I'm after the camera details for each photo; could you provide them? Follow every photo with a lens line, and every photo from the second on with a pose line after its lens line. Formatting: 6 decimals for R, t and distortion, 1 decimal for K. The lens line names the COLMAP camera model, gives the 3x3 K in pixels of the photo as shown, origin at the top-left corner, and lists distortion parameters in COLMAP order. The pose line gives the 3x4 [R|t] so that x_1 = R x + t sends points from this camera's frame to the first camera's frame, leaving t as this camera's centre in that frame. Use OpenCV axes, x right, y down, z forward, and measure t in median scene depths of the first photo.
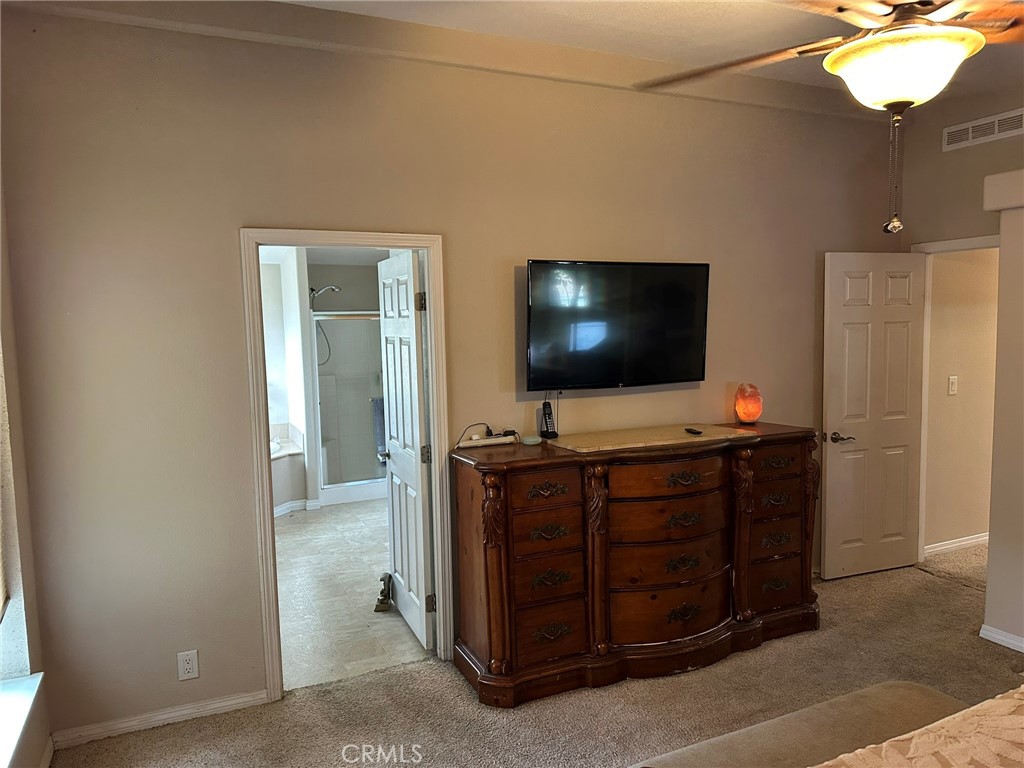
lens RADIAL K [[723.7, 0, 512.0], [0, 723.7, 384.0], [0, 0, 1]] dist [0.090540, -0.116539]
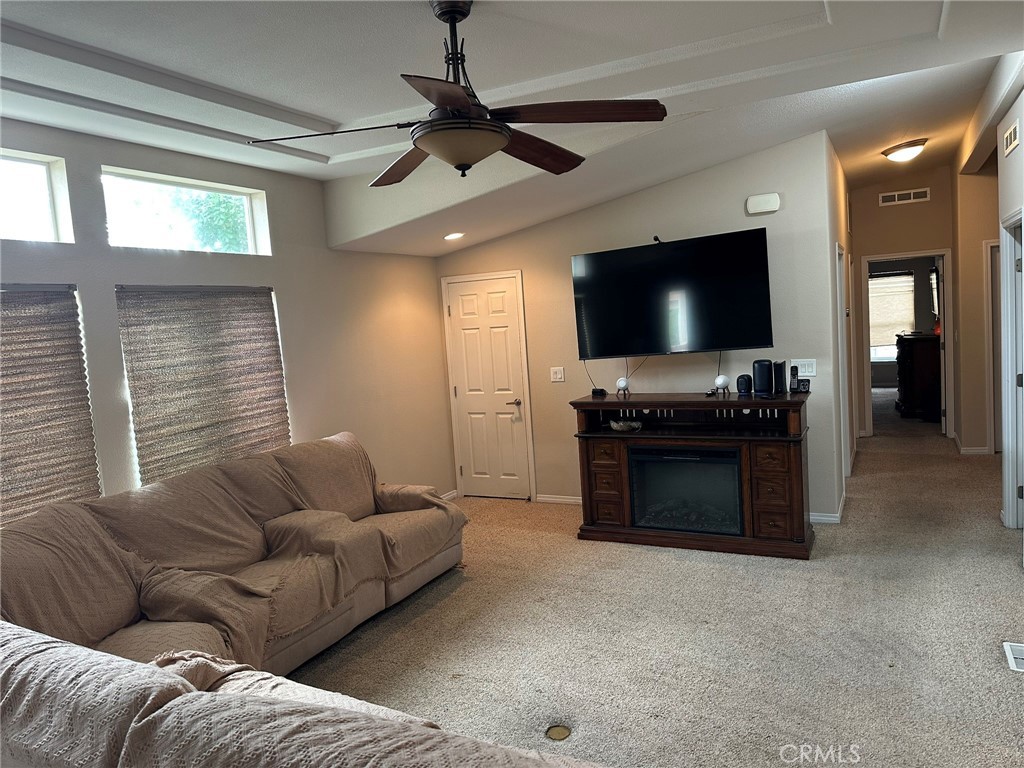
lens RADIAL K [[723.7, 0, 512.0], [0, 723.7, 384.0], [0, 0, 1]] dist [0.090540, -0.116539]
pose [[0.769981, -0.094773, 0.630989, -1.388844], [0.111206, 0.993705, 0.013550, -0.003136], [-0.628301, 0.059737, 0.775674, 0.190434]]
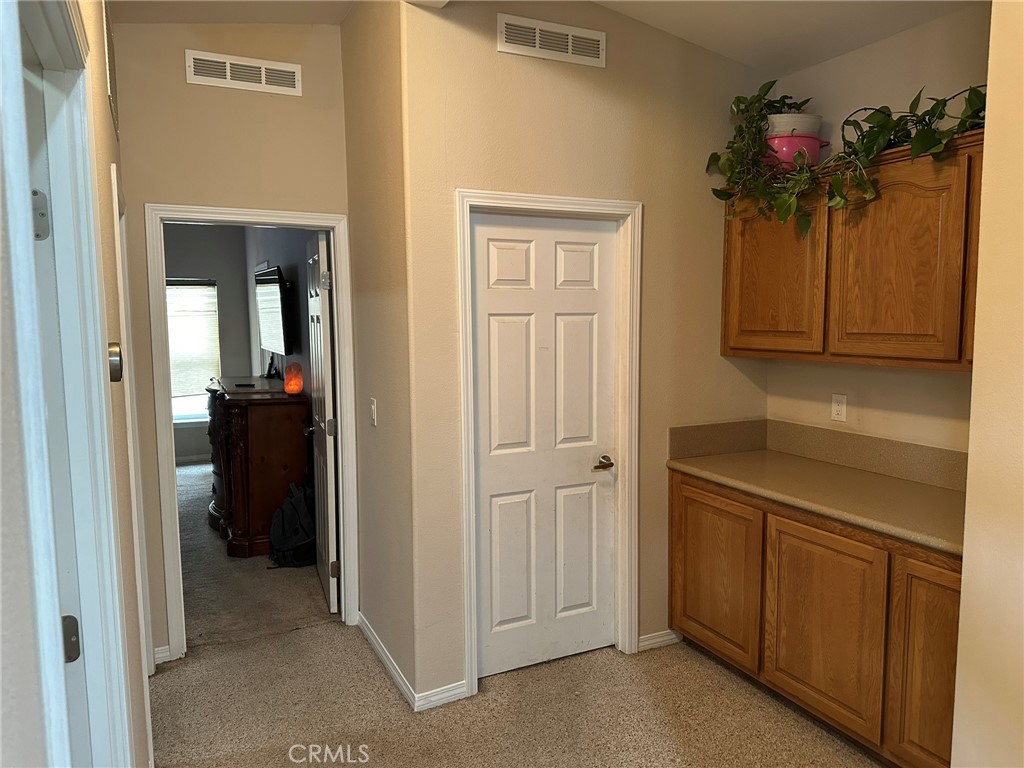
lens RADIAL K [[723.7, 0, 512.0], [0, 723.7, 384.0], [0, 0, 1]] dist [0.090540, -0.116539]
pose [[-0.021746, -0.086580, 0.996008, -0.177168], [0.089495, 0.992075, 0.088192, -0.060012], [-0.995750, 0.091055, -0.013825, 0.759667]]
